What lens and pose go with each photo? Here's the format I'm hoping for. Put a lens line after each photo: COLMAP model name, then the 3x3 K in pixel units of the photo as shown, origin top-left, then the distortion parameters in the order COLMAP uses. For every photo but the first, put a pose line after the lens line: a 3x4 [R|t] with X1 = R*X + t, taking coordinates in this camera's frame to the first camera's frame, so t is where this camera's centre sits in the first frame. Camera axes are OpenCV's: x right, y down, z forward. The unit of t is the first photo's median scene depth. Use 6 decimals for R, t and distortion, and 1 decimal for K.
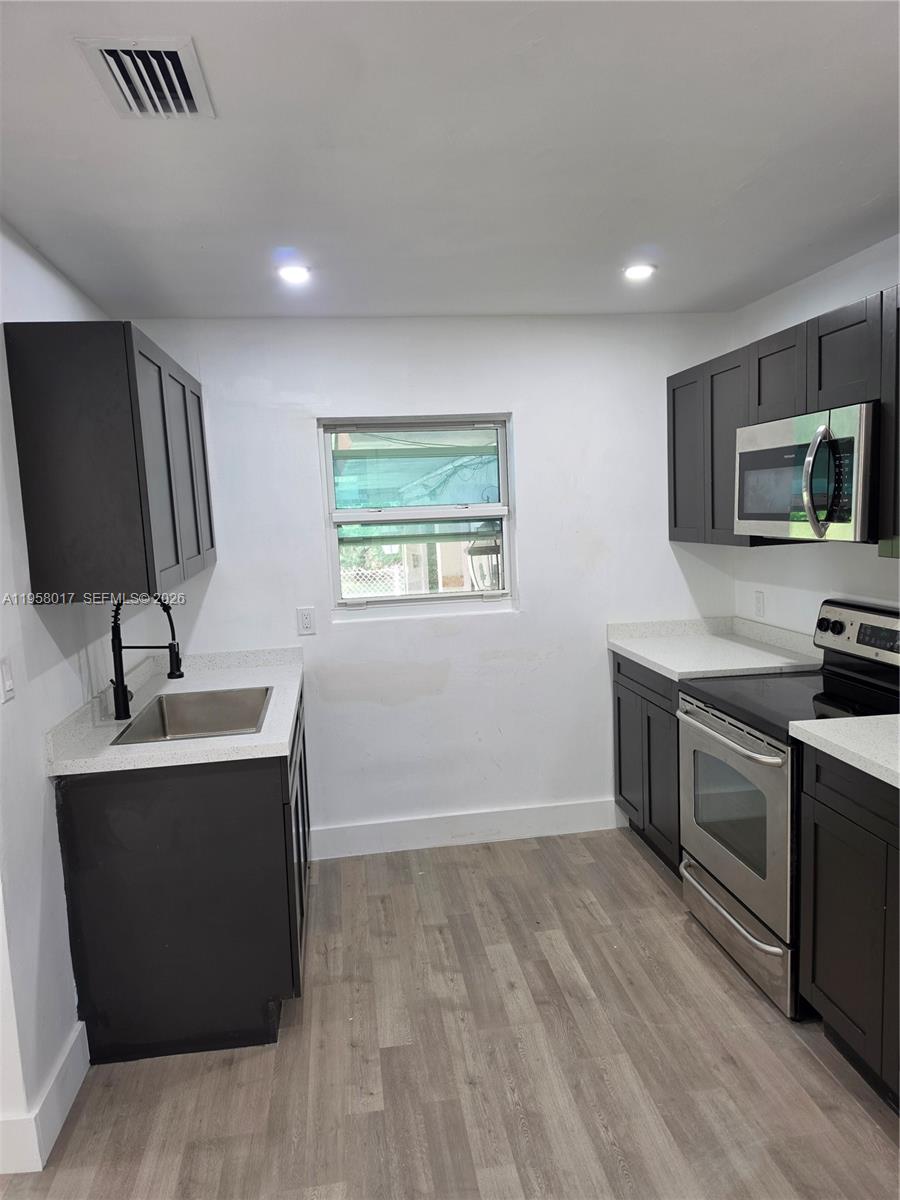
lens RADIAL K [[873.1, 0, 477.7], [0, 873.1, 614.0], [0, 0, 1]] dist [0.101065, -0.017286]
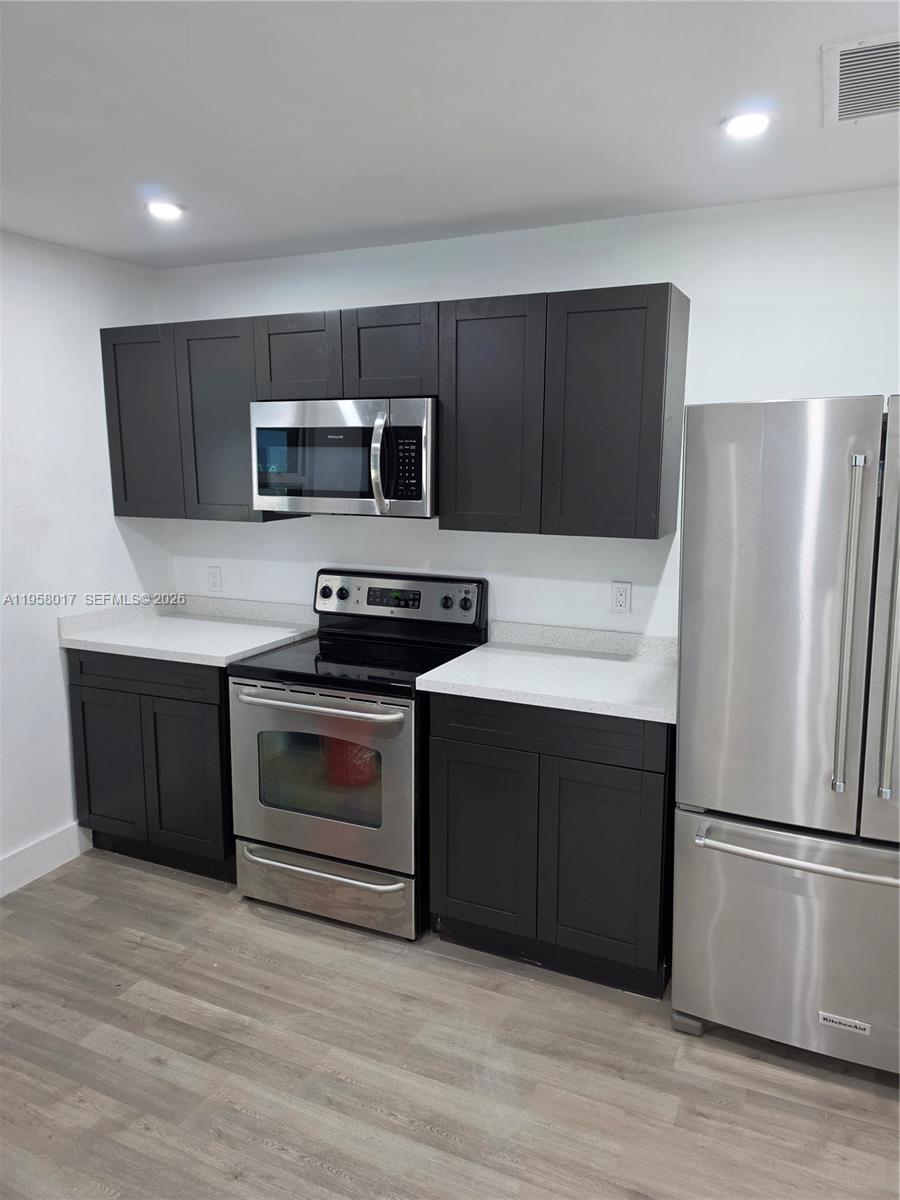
lens RADIAL K [[873.1, 0, 448.4], [0, 873.1, 594.7], [0, 0, 1]] dist [0.101065, -0.017286]
pose [[0.575764, -0.094762, 0.812106, -0.460523], [0.084341, 0.994846, 0.056290, -0.037386], [-0.813254, 0.036084, 0.580789, 0.289070]]
